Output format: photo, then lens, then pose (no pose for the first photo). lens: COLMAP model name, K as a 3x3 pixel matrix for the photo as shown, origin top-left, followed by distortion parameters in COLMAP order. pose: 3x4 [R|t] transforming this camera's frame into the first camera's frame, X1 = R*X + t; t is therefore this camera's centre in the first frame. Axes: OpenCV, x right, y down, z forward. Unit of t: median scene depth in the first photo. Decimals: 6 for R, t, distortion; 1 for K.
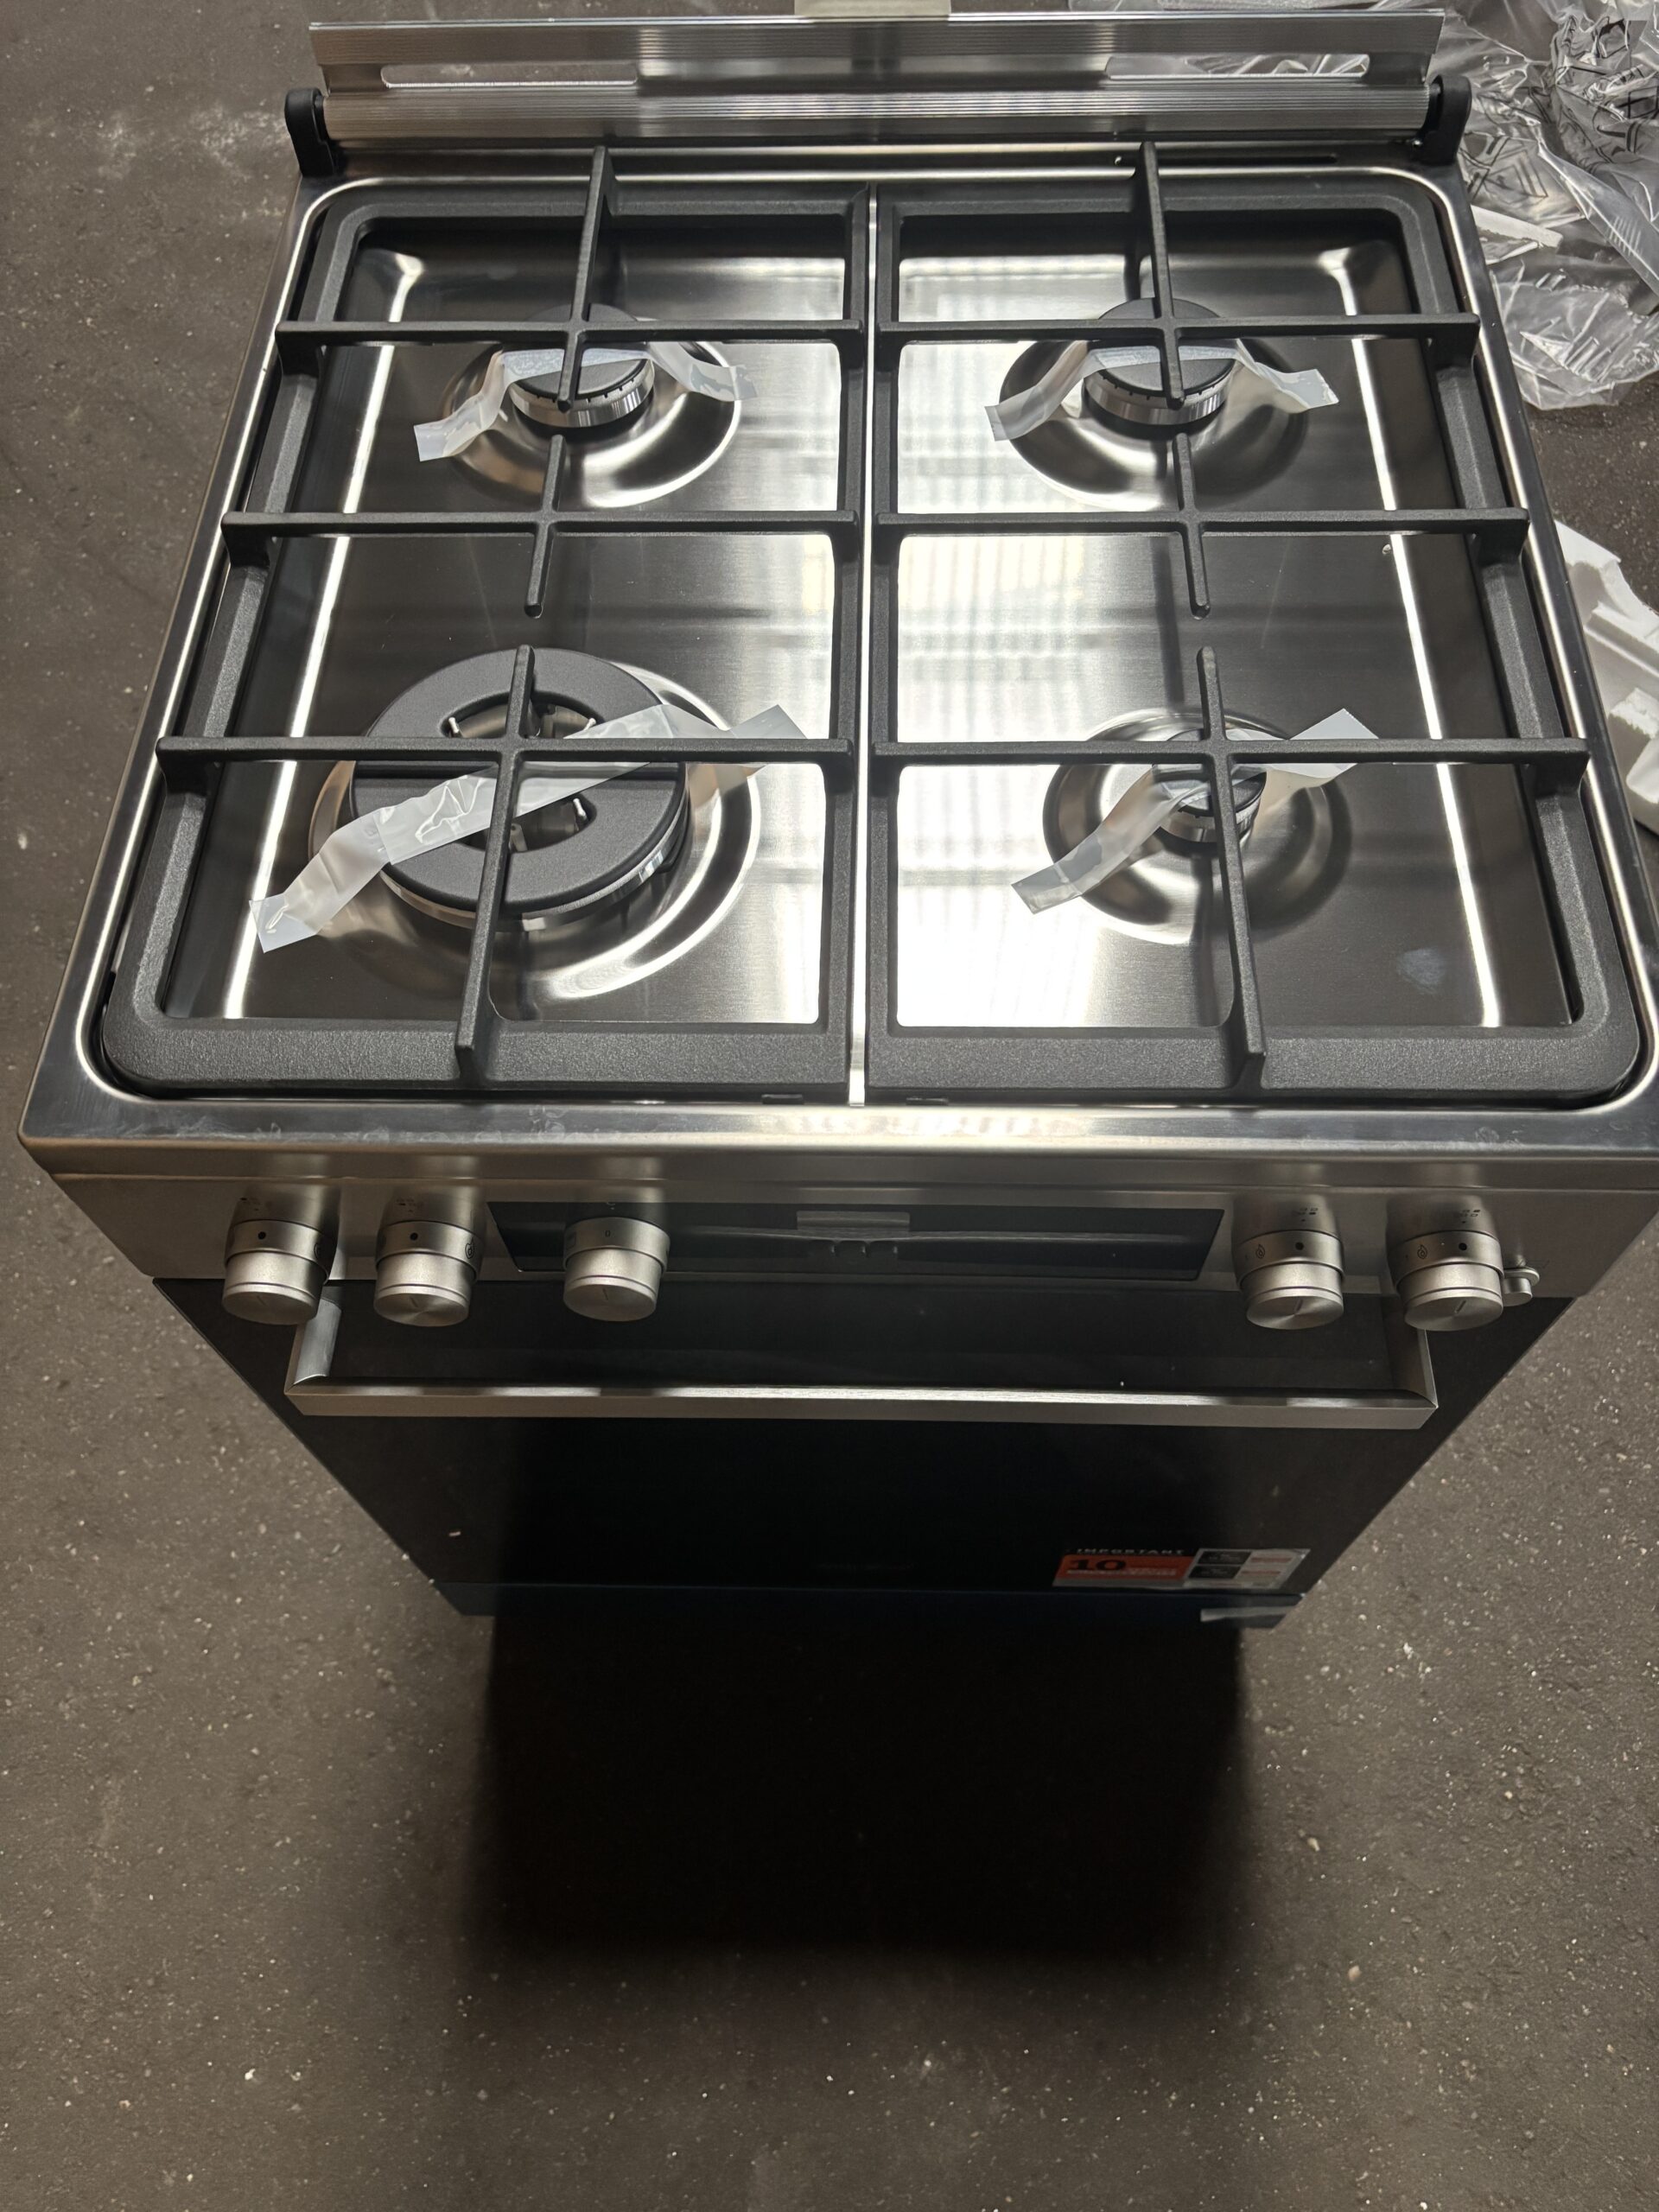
lens RADIAL K [[1683.9, 0, 813.2], [0, 1683.9, 1105.8], [0, 0, 1]] dist [0.029966, -0.034985]
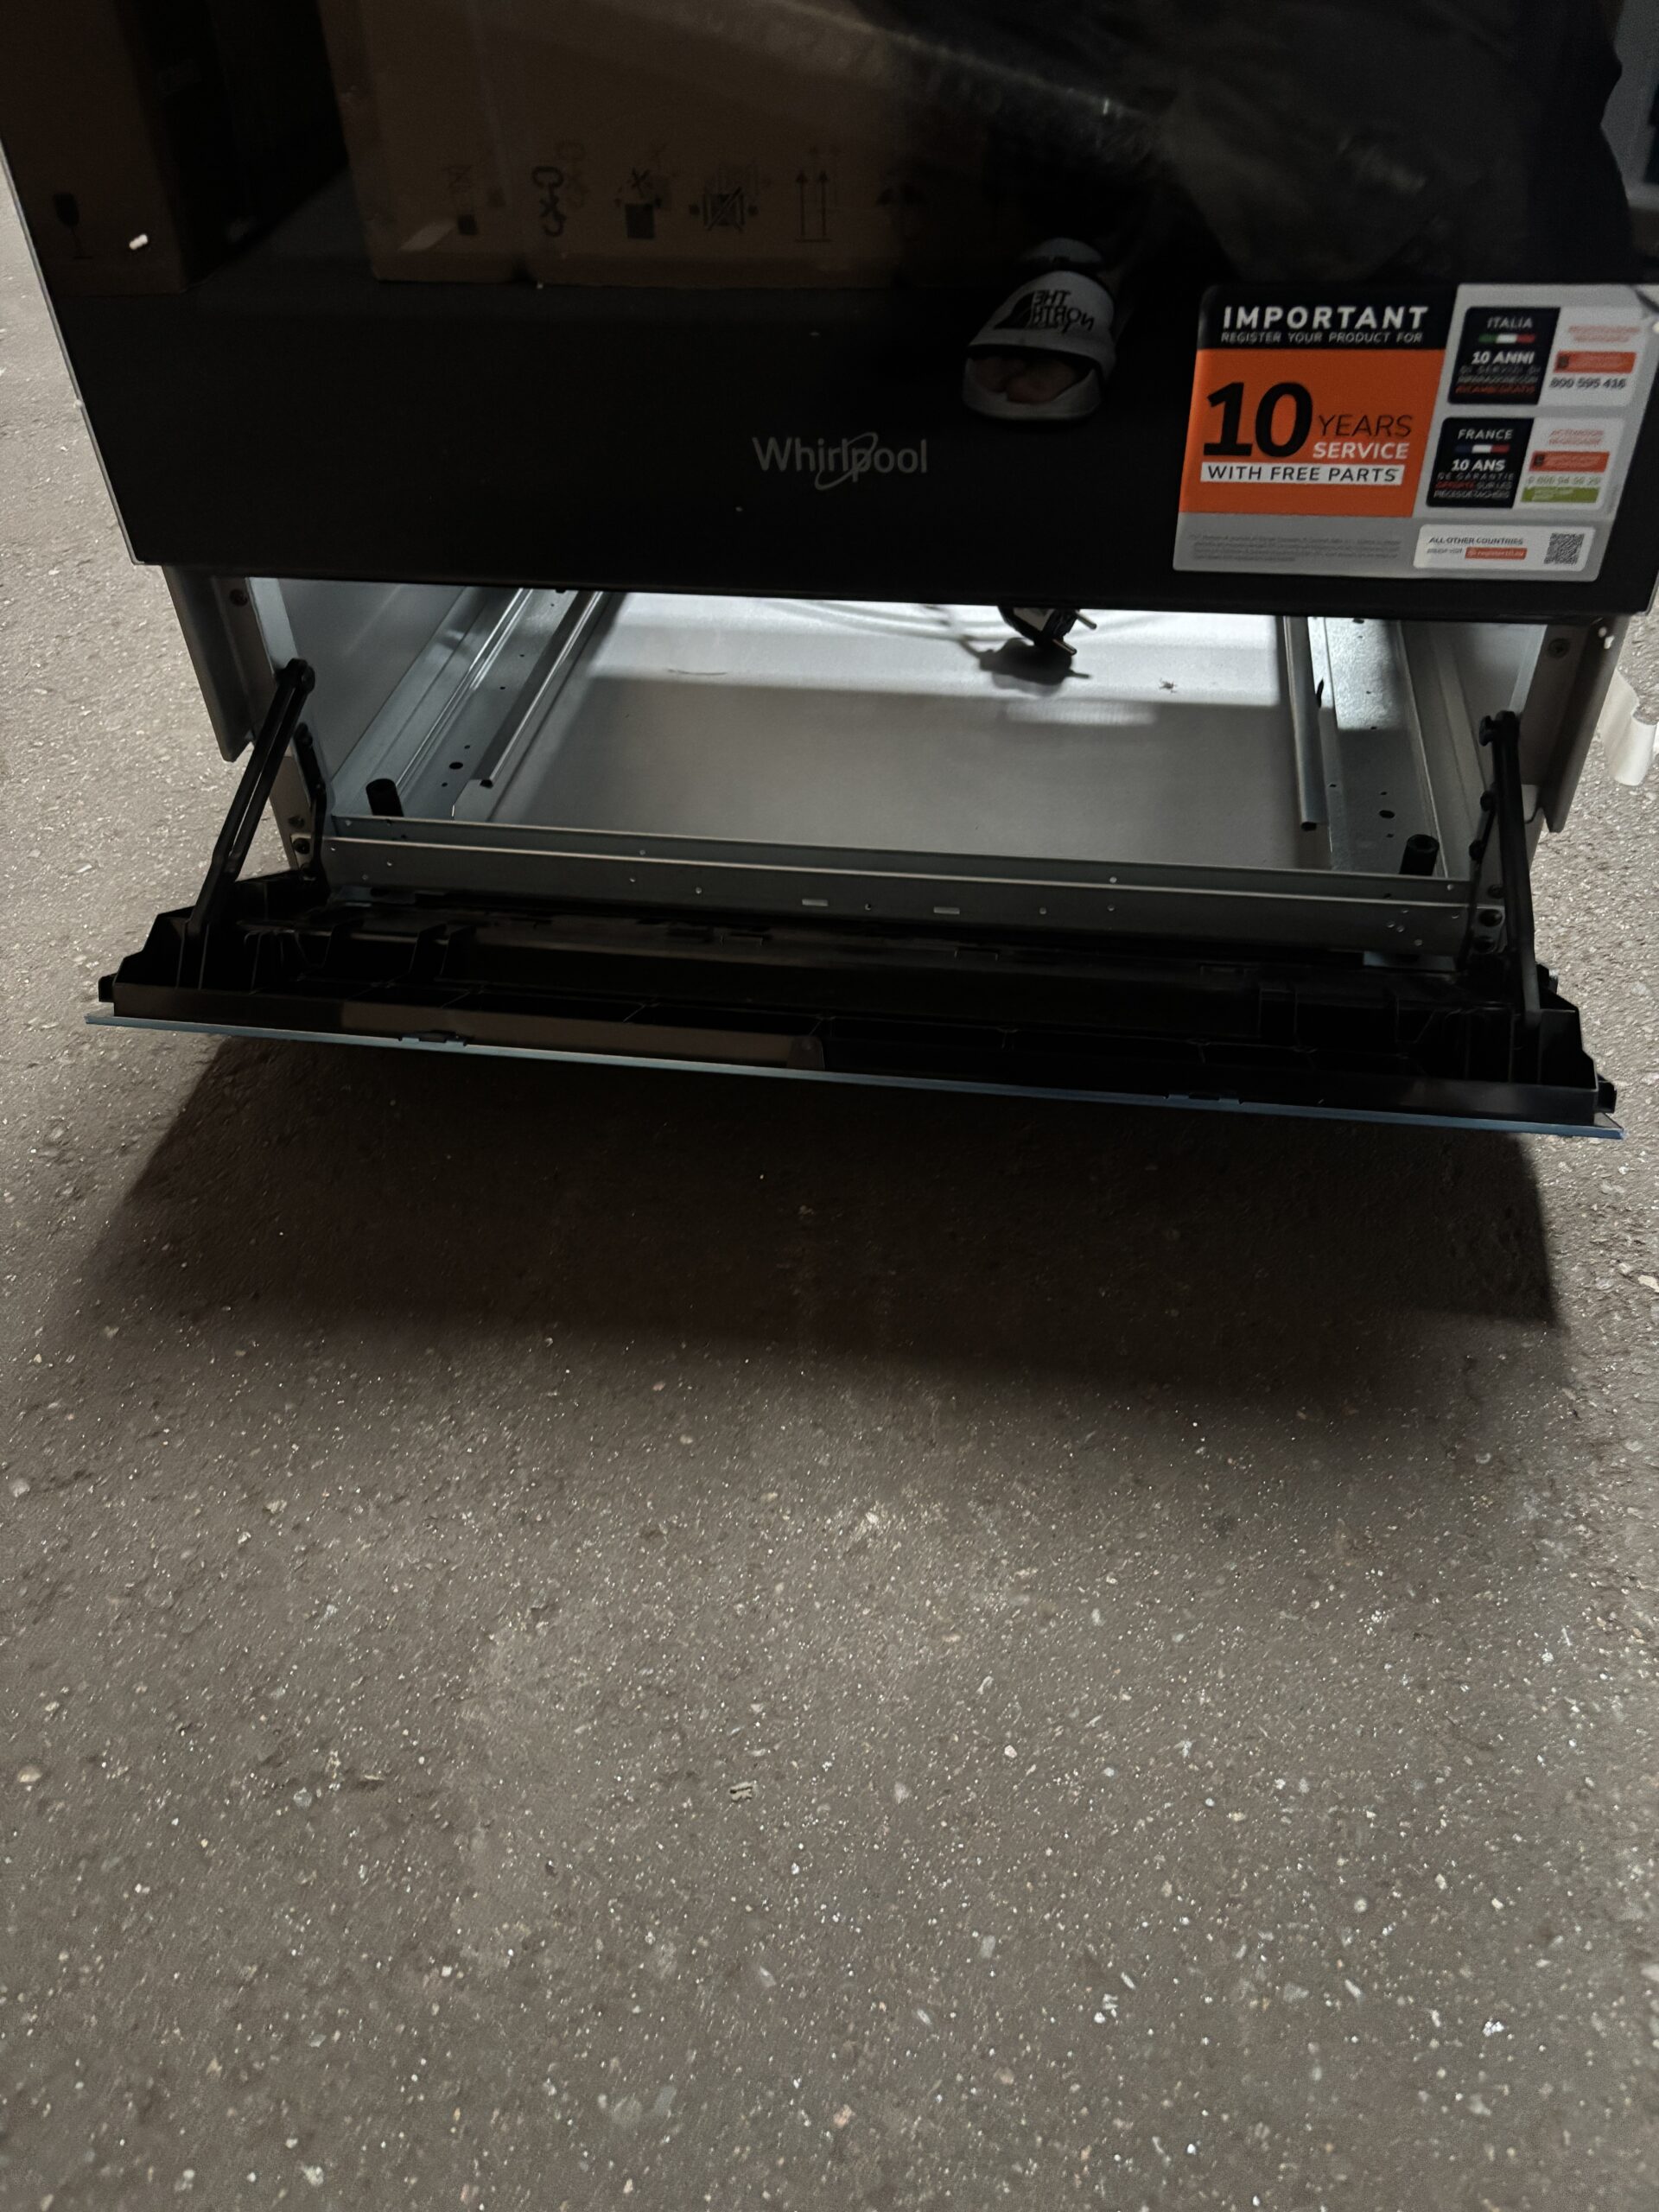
lens RADIAL K [[1683.9, 0, 815.4], [0, 1683.9, 1119.4], [0, 0, 1]] dist [0.029966, -0.034985]
pose [[0.990881, 0.085847, -0.103856, 0.086480], [-0.112984, 0.949334, -0.293256, 0.561751], [0.073419, 0.302315, 0.950376, 0.455842]]
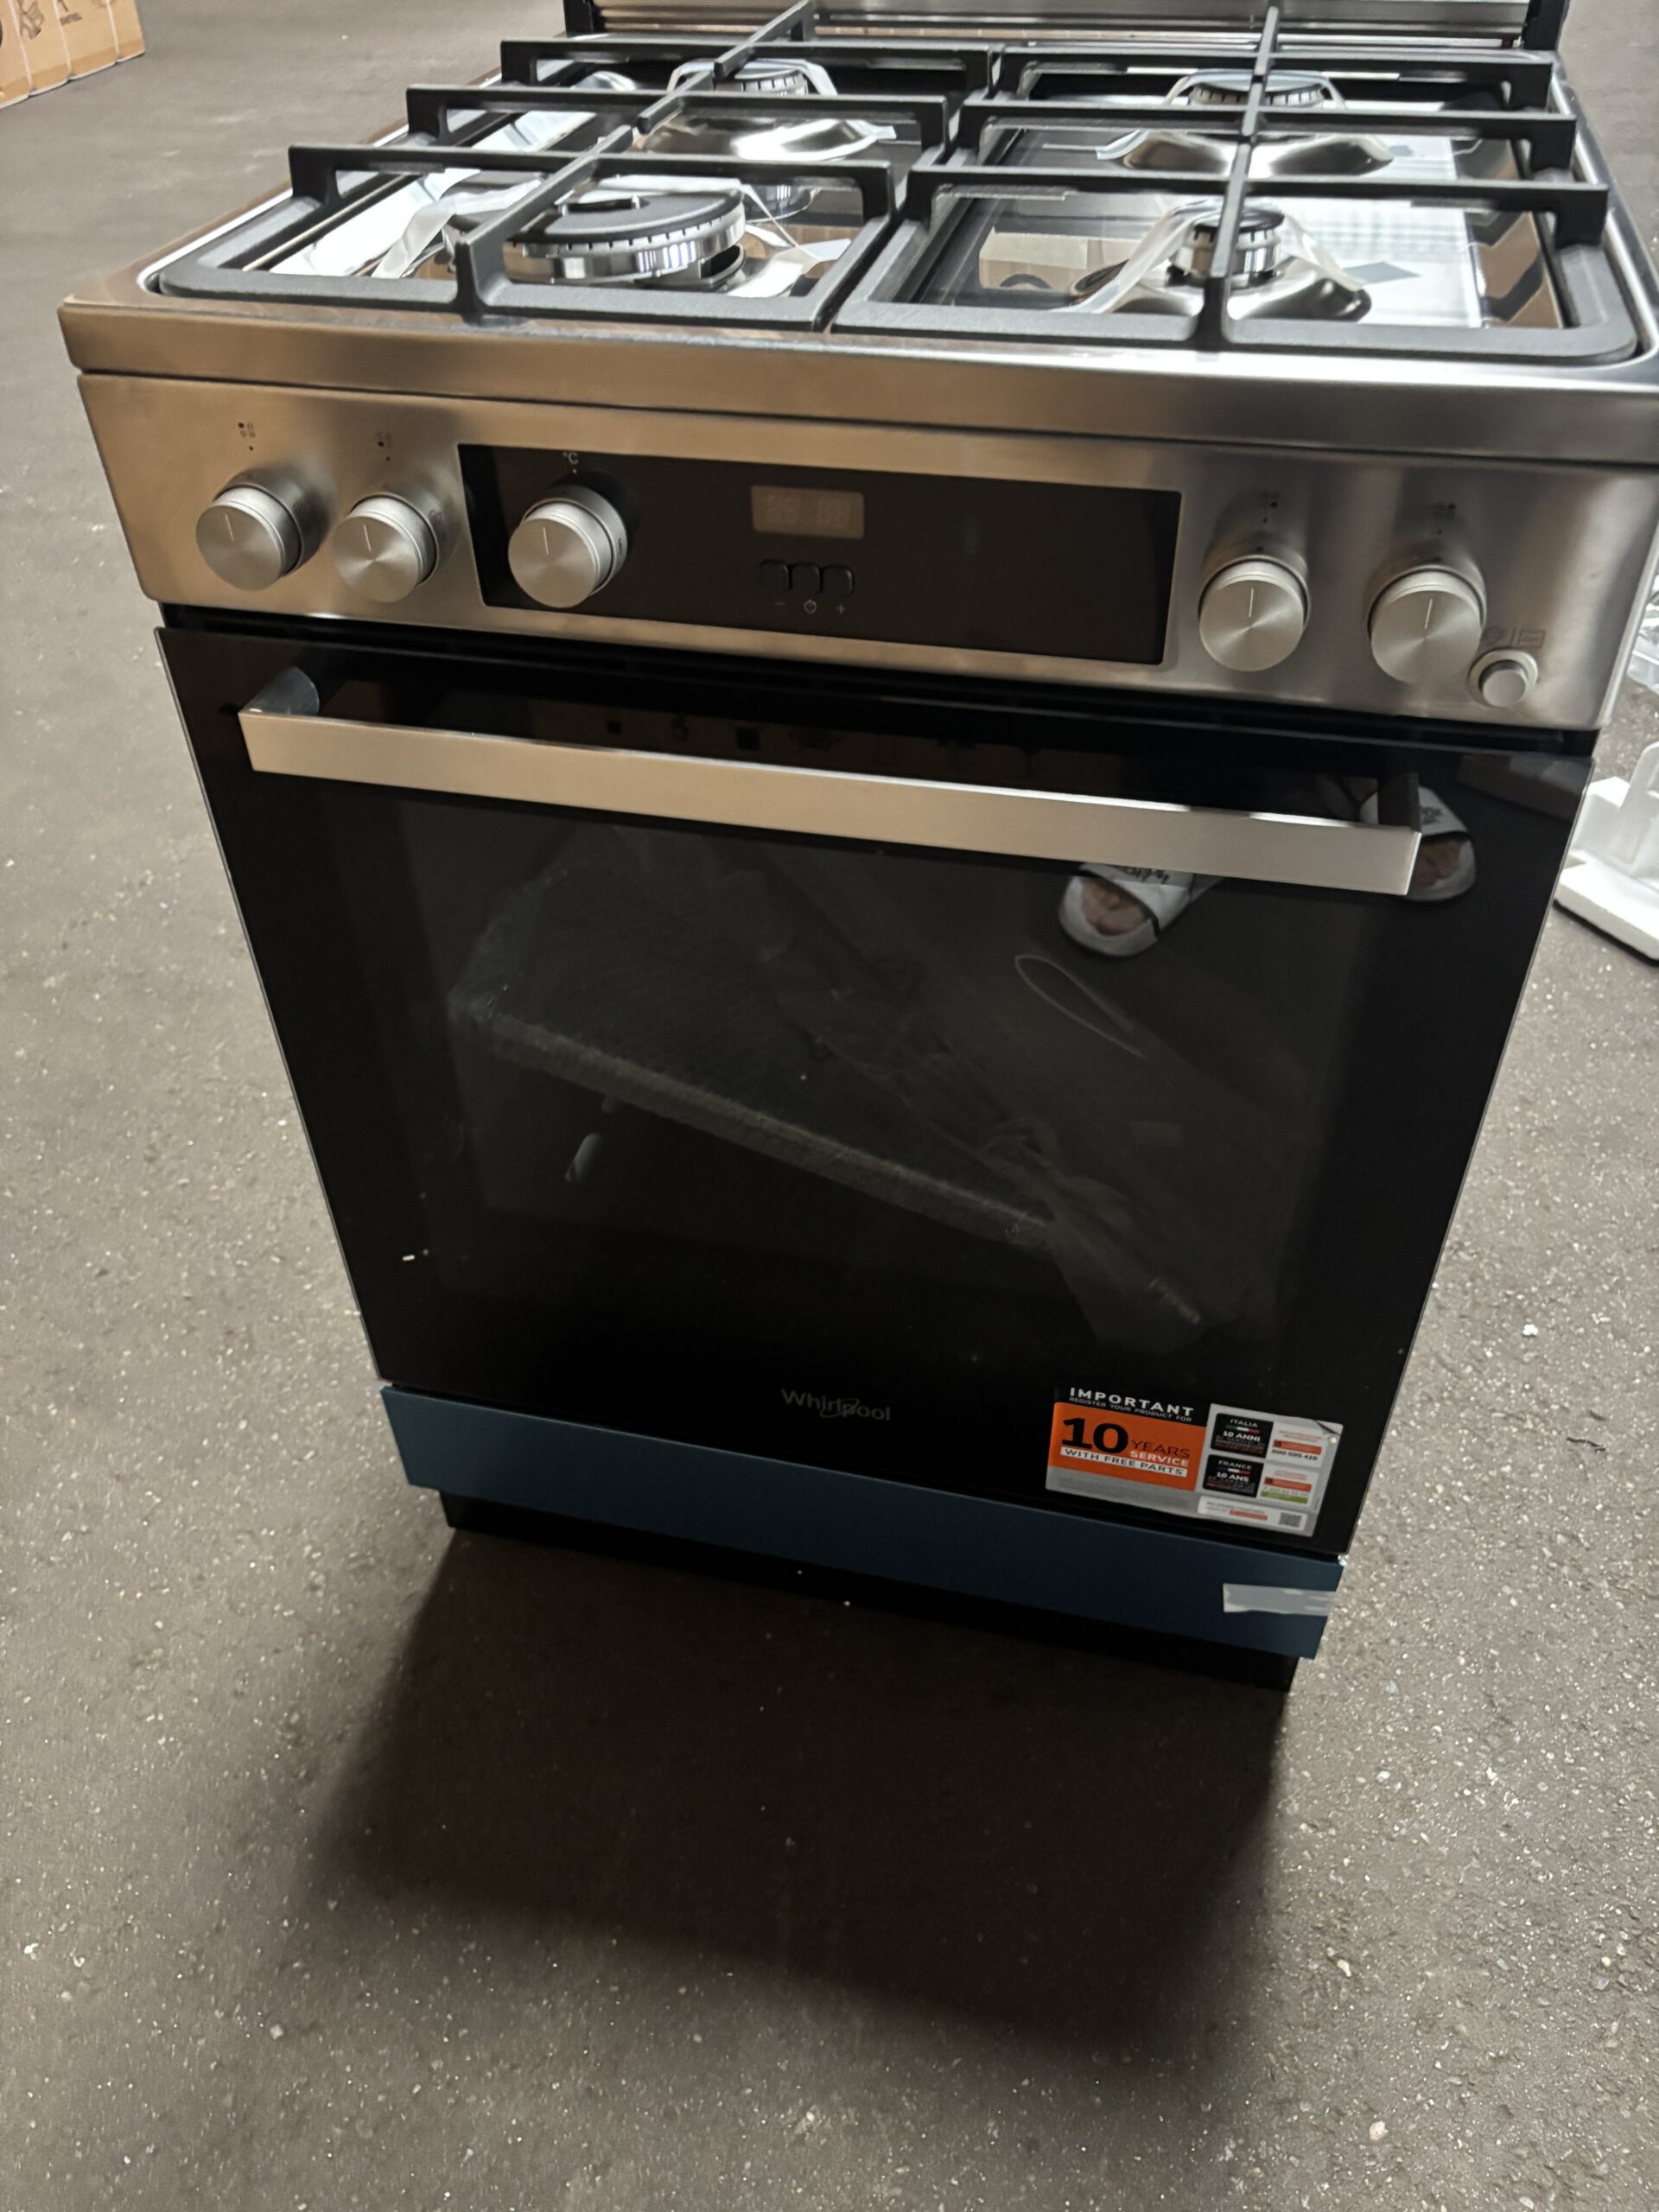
lens RADIAL K [[1683.9, 0, 807.0], [0, 1683.9, 1102.8], [0, 0, 1]] dist [0.029966, -0.034985]
pose [[0.977180, 0.143529, -0.156582, 0.113940], [-0.186461, 0.932705, -0.308695, 0.344317], [0.101738, 0.330847, 0.938184, 0.094959]]
